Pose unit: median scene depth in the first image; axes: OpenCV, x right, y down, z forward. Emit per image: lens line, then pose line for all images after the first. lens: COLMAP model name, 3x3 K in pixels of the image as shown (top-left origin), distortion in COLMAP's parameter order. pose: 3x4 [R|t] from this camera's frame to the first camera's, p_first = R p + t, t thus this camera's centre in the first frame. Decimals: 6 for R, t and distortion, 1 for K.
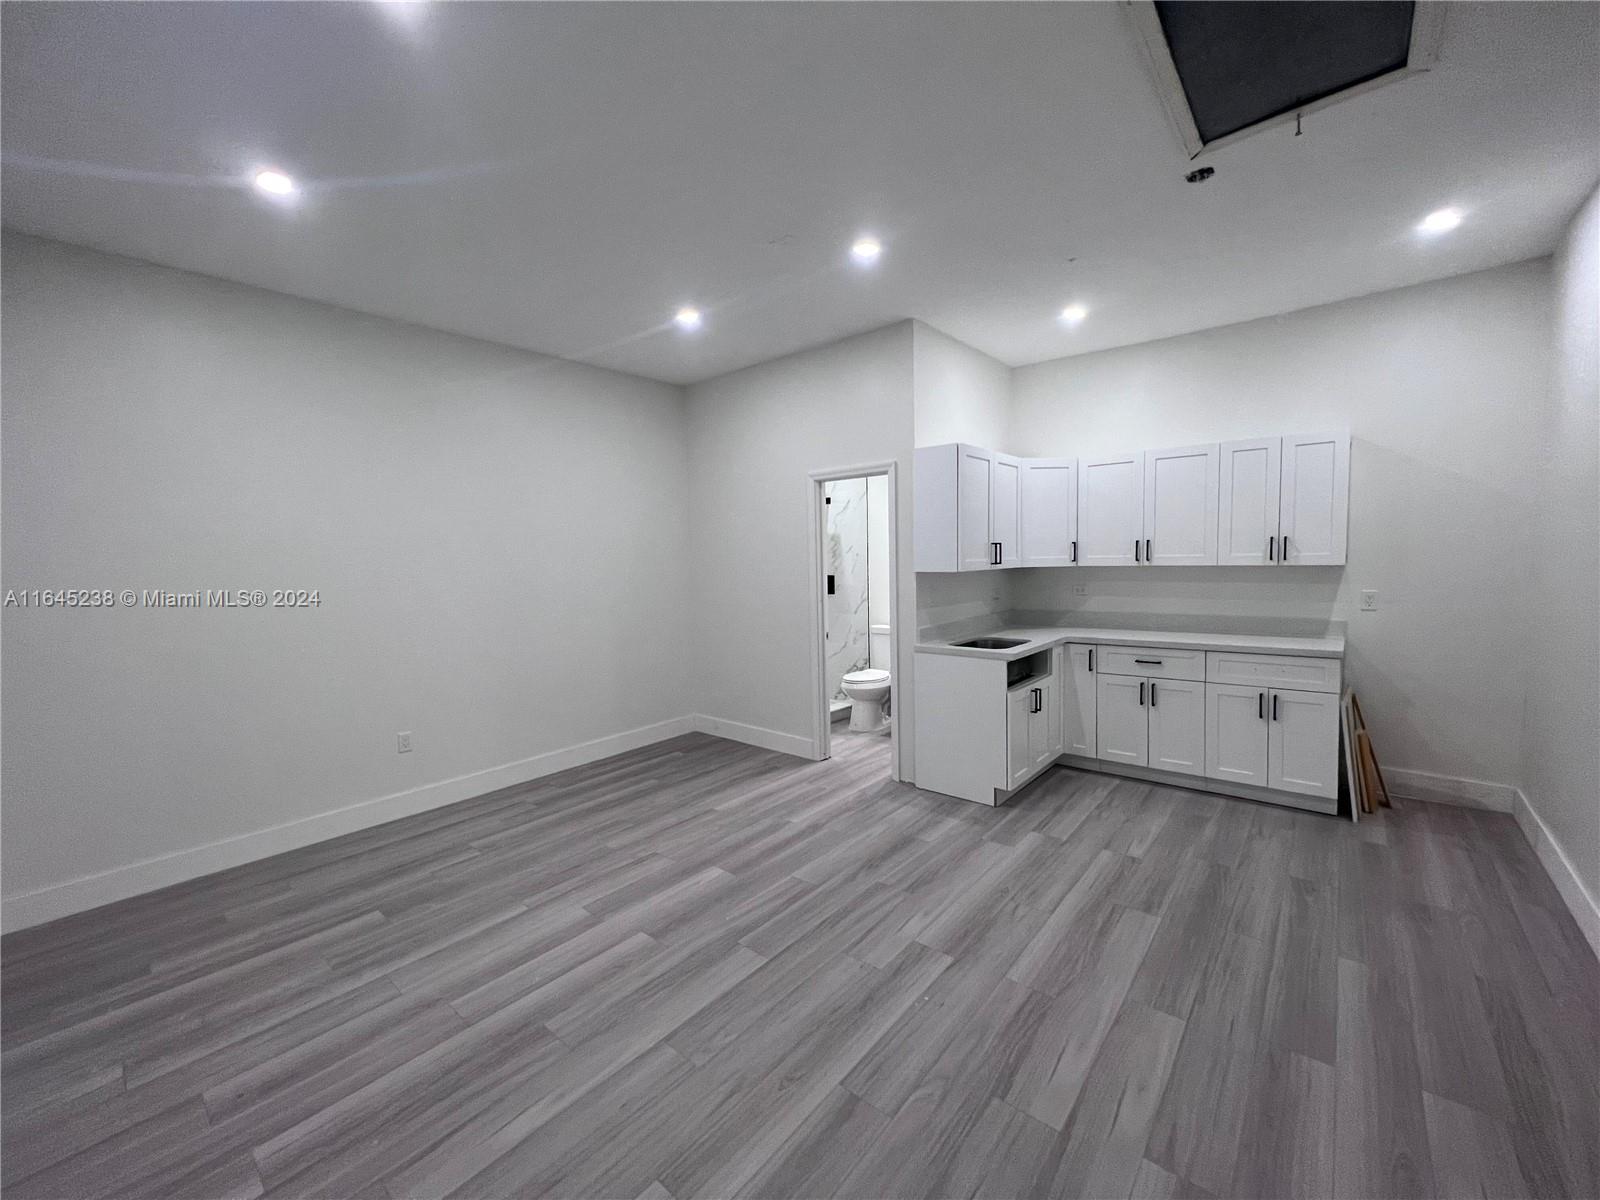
lens RADIAL K [[636.1, 0, 800.0], [0, 636.1, 600.0], [0, 0, 1]] dist [-0.001770, -0.000143]
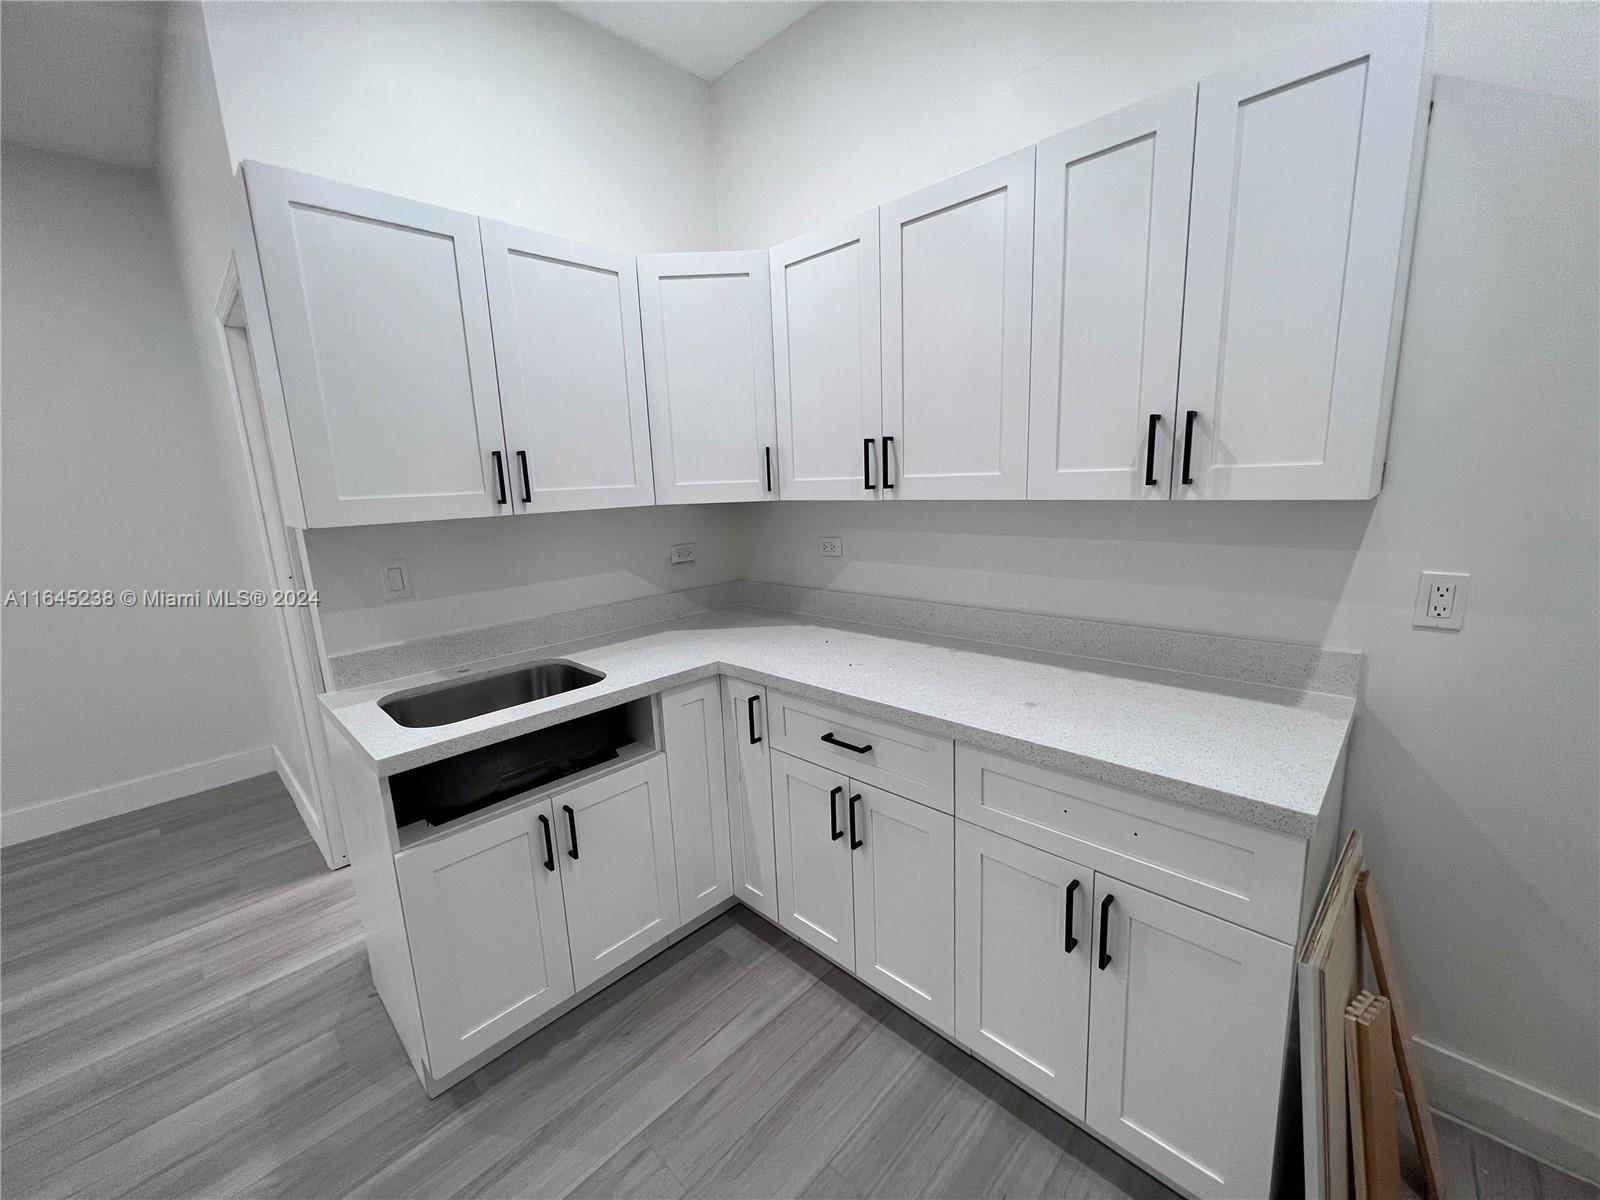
lens RADIAL K [[634.5, 0, 800.0], [0, 634.5, 600.0], [0, 0, 1]] dist [-0.001379, -0.000558]
pose [[0.998045, -0.004475, -0.062340, 0.556054], [0.012262, 0.992069, 0.125098, -0.045213], [0.061285, -0.125618, 0.990184, 0.622474]]
